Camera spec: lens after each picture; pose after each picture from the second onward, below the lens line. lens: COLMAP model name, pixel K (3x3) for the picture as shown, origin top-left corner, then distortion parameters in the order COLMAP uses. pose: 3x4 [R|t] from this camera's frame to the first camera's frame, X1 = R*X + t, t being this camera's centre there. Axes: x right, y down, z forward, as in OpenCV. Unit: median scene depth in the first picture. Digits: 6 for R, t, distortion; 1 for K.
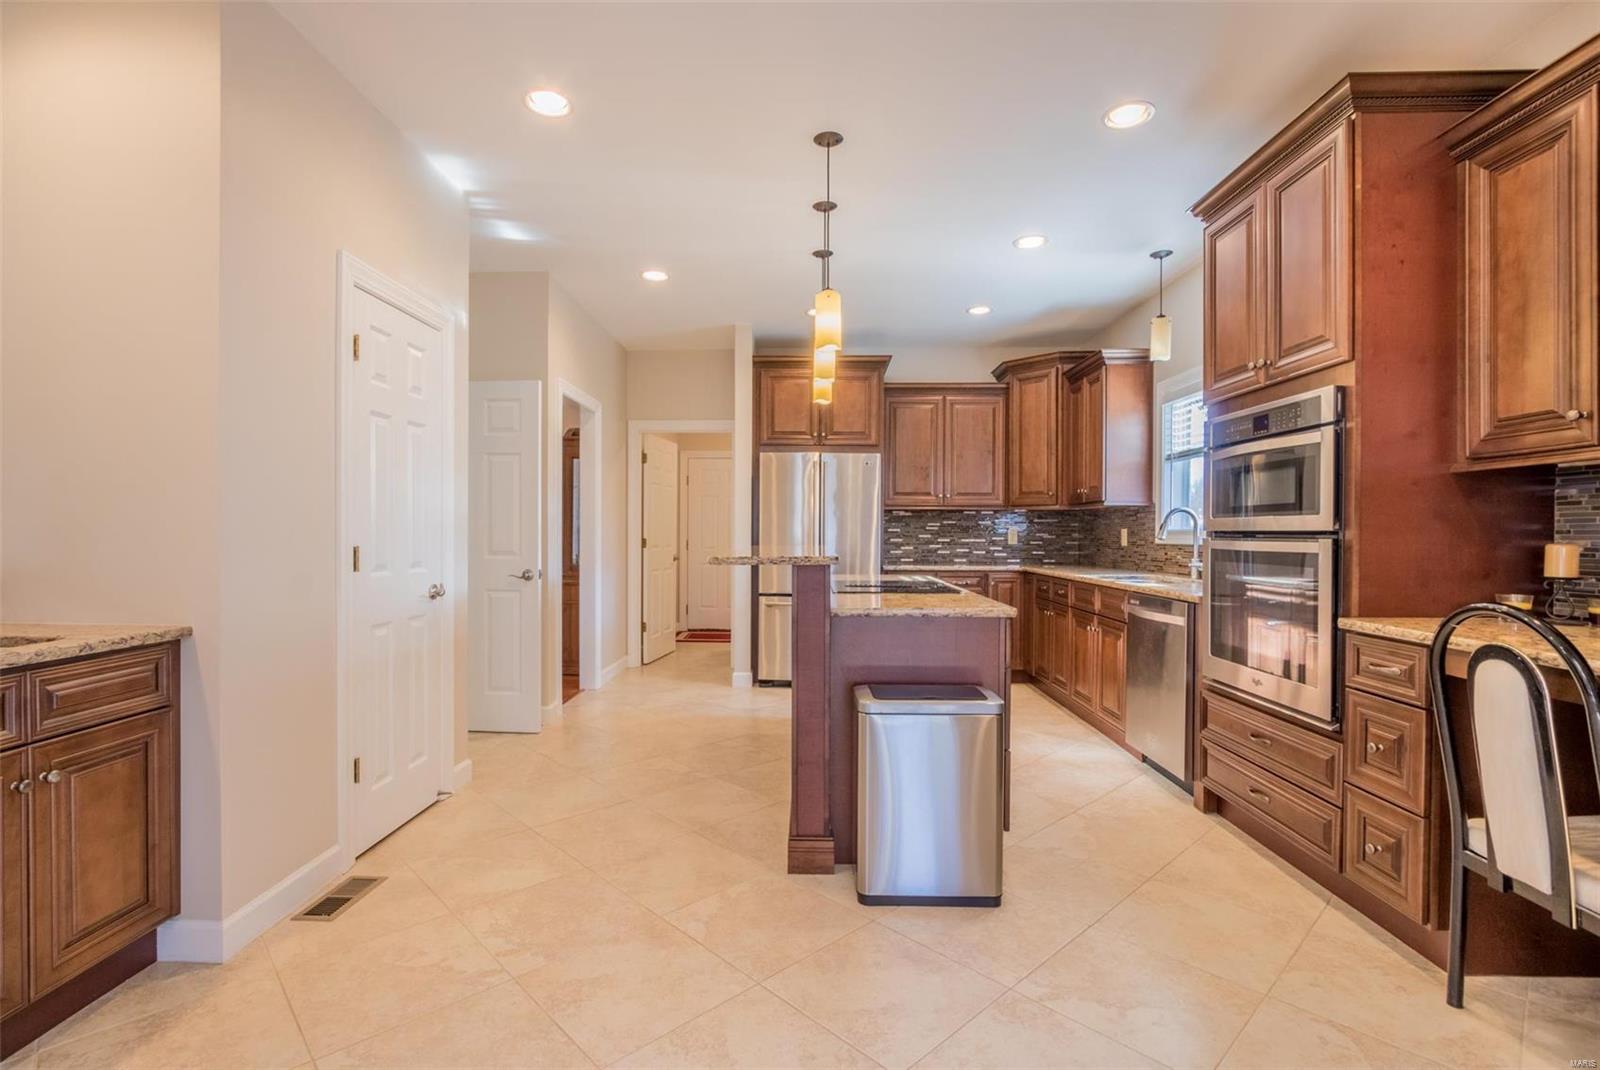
lens RADIAL K [[746.0, 0, 775.3], [0, 746.0, 539.7], [0, 0, 1]] dist [-0.009437, 0.001139]
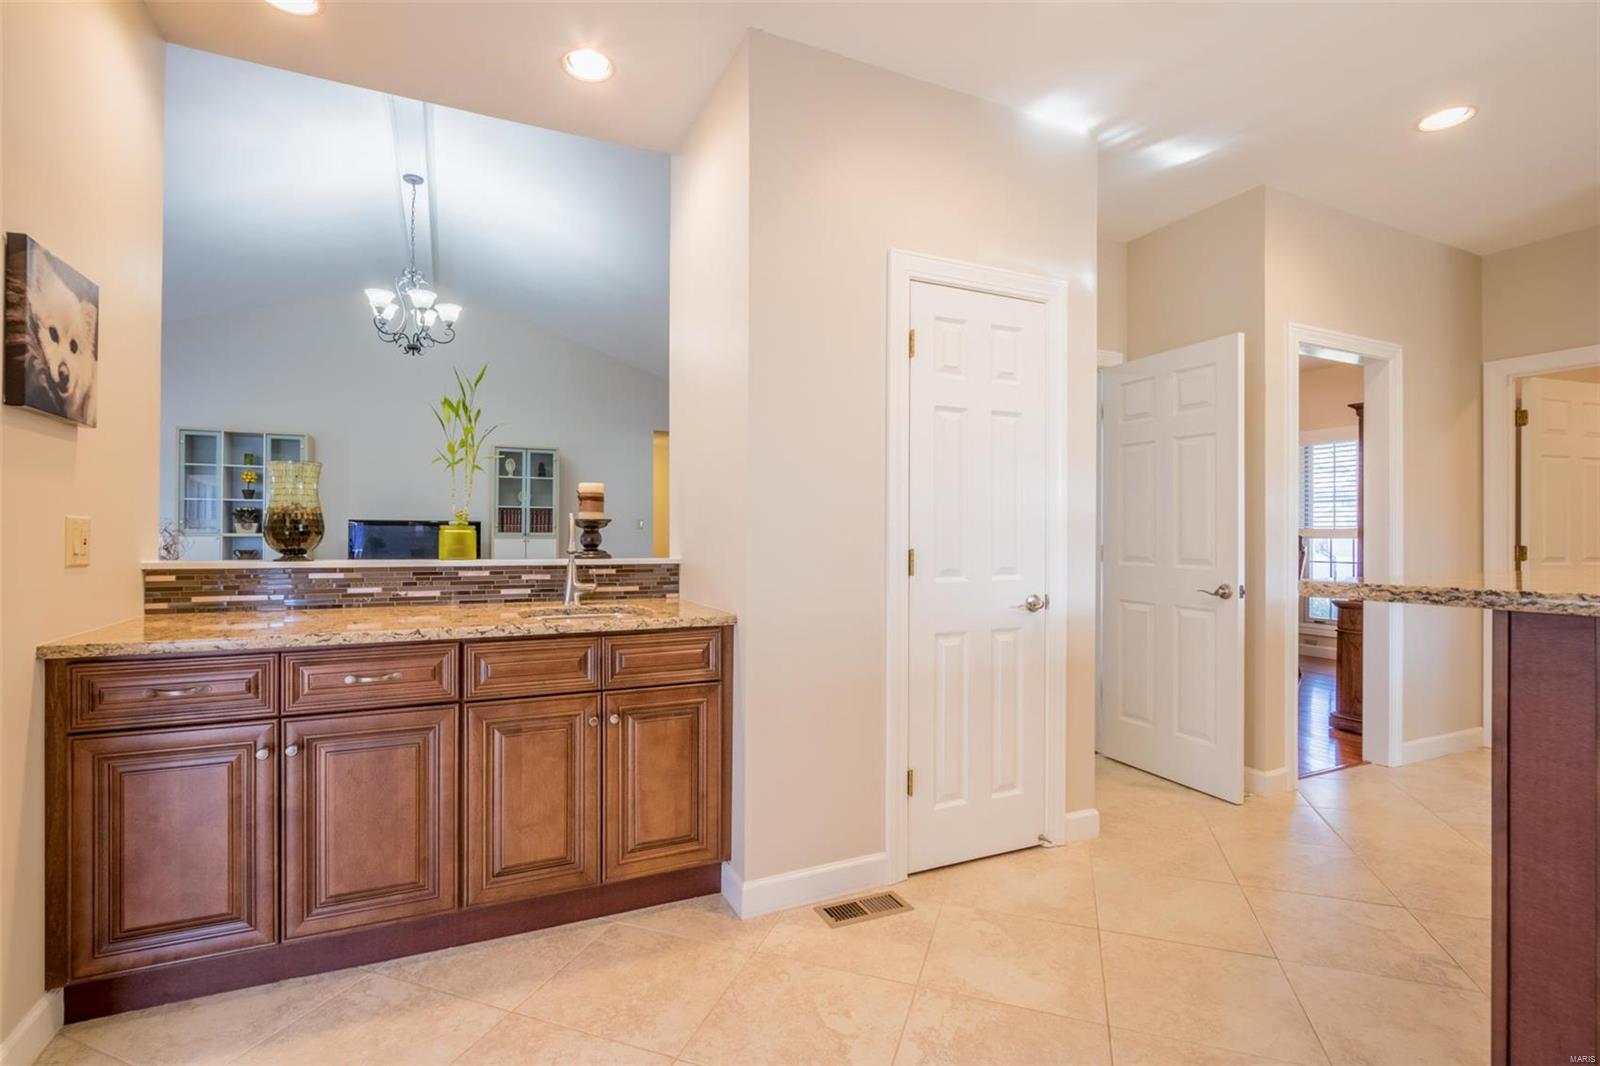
lens RADIAL K [[746.0, 0, 798.6], [0, 746.0, 524.3], [0, 0, 1]] dist [-0.009437, 0.001139]
pose [[0.462126, -0.005346, -0.886798, 0.225088], [-0.013179, 0.999830, -0.012895, -0.009062], [0.886717, 0.017646, 0.461977, 0.420545]]
